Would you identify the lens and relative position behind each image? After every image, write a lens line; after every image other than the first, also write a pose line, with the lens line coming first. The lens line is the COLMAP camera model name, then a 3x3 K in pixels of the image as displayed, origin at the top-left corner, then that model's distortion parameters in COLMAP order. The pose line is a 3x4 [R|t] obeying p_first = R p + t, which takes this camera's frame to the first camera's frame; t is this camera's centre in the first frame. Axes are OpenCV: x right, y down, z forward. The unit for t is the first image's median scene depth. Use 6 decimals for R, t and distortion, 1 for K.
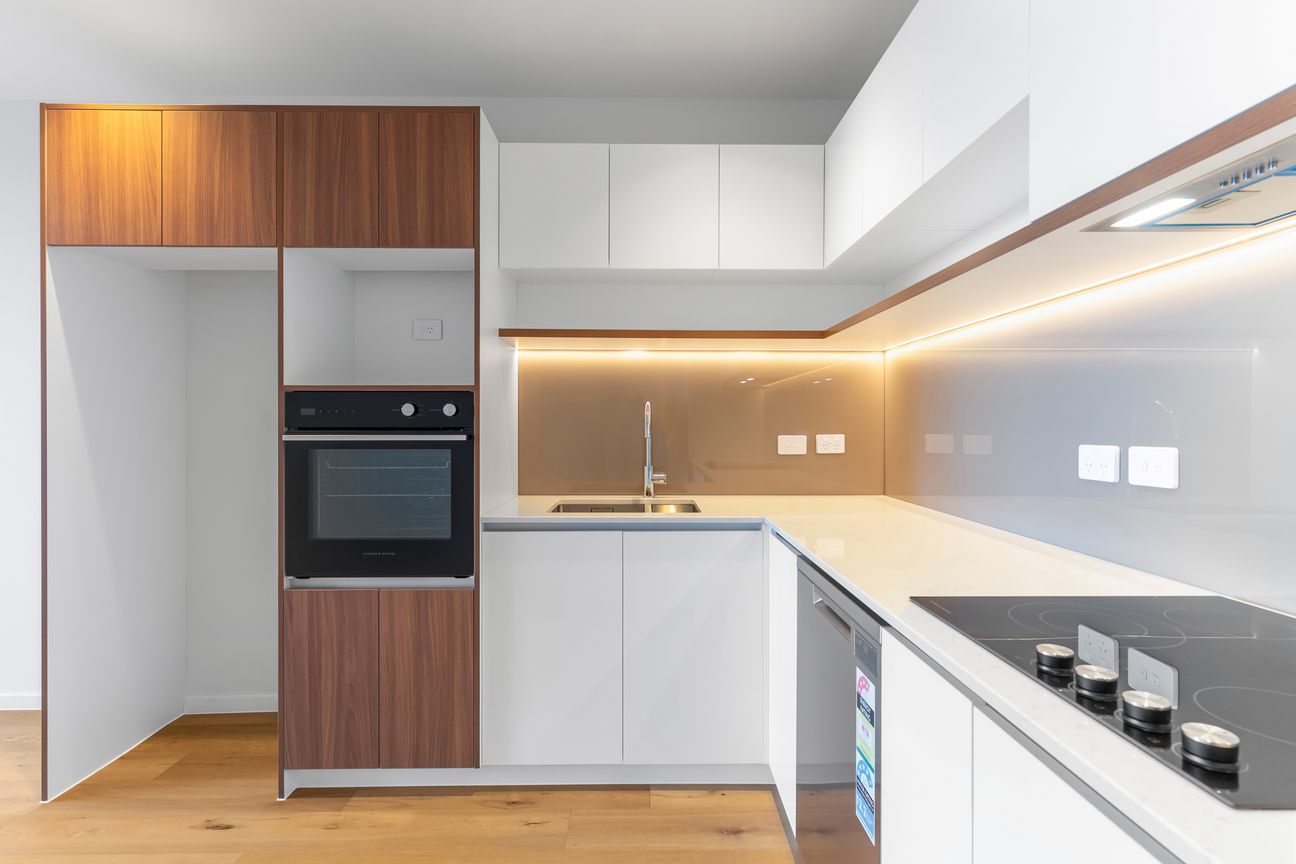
lens RADIAL K [[642.0, 0, 649.8], [0, 642.0, 424.5], [0, 0, 1]] dist [0.000504, 0.000345]
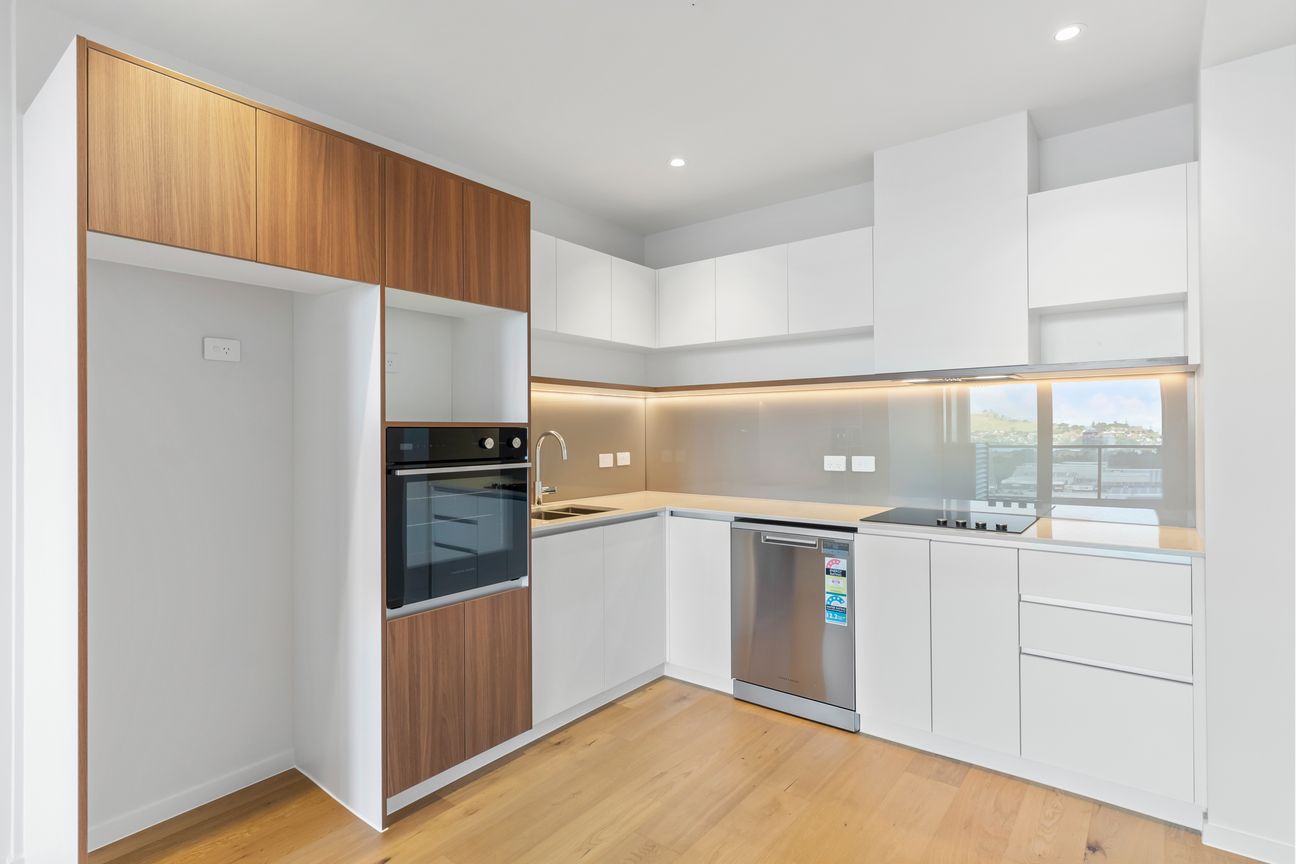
lens RADIAL K [[642.0, 0, 649.8], [0, 642.0, 424.5], [0, 0, 1]] dist [0.000504, 0.000345]
pose [[0.624715, 0.004979, 0.780837, -1.106016], [0.005545, 0.999926, -0.010812, -0.042836], [-0.780833, 0.011084, 0.624641, 0.032957]]
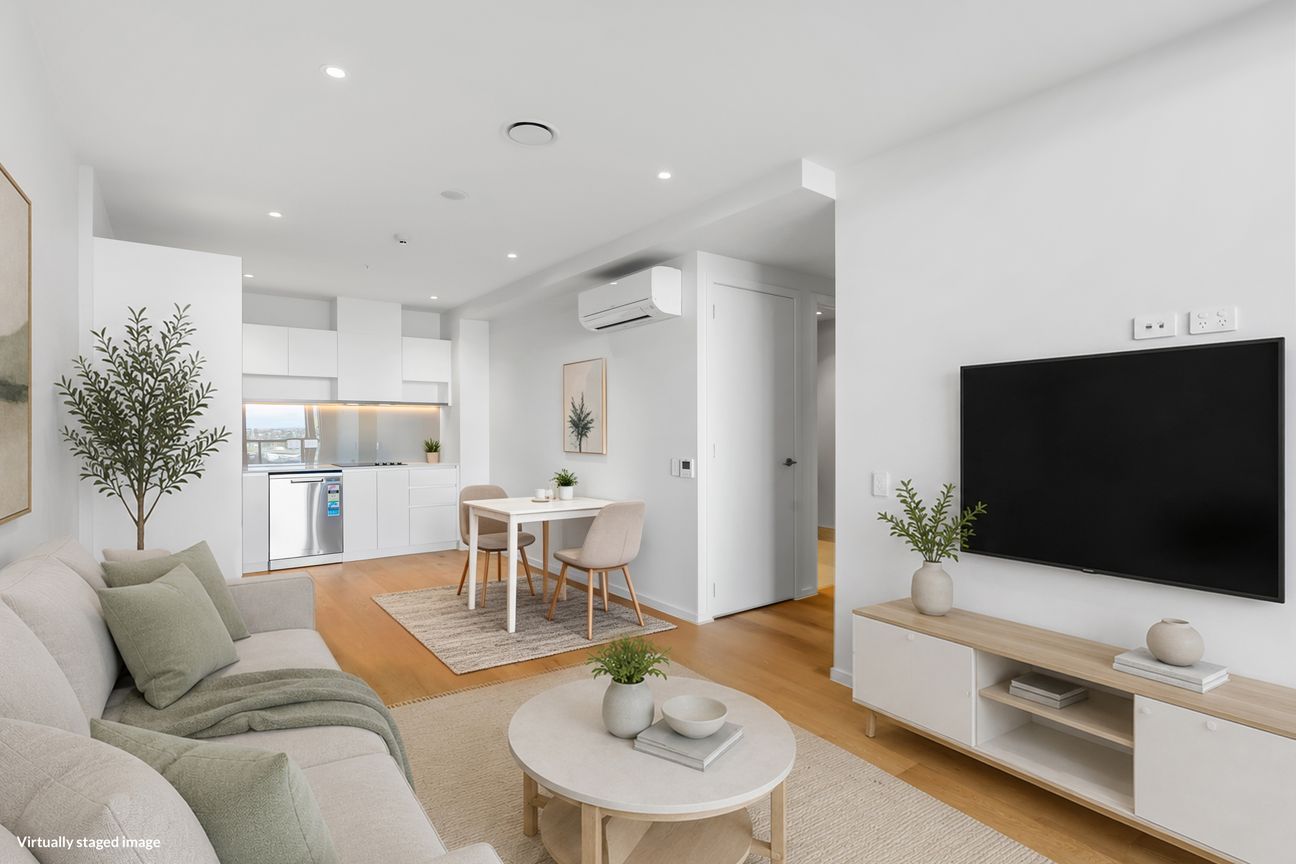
lens RADIAL K [[642.0, 0, 649.8], [0, 642.0, 424.5], [0, 0, 1]] dist [0.000504, 0.000345]
pose [[-0.562755, 0.005369, 0.826606, -3.086430], [0.007501, 0.999971, -0.001389, -0.034780], [-0.826590, 0.005419, -0.562779, 1.055767]]
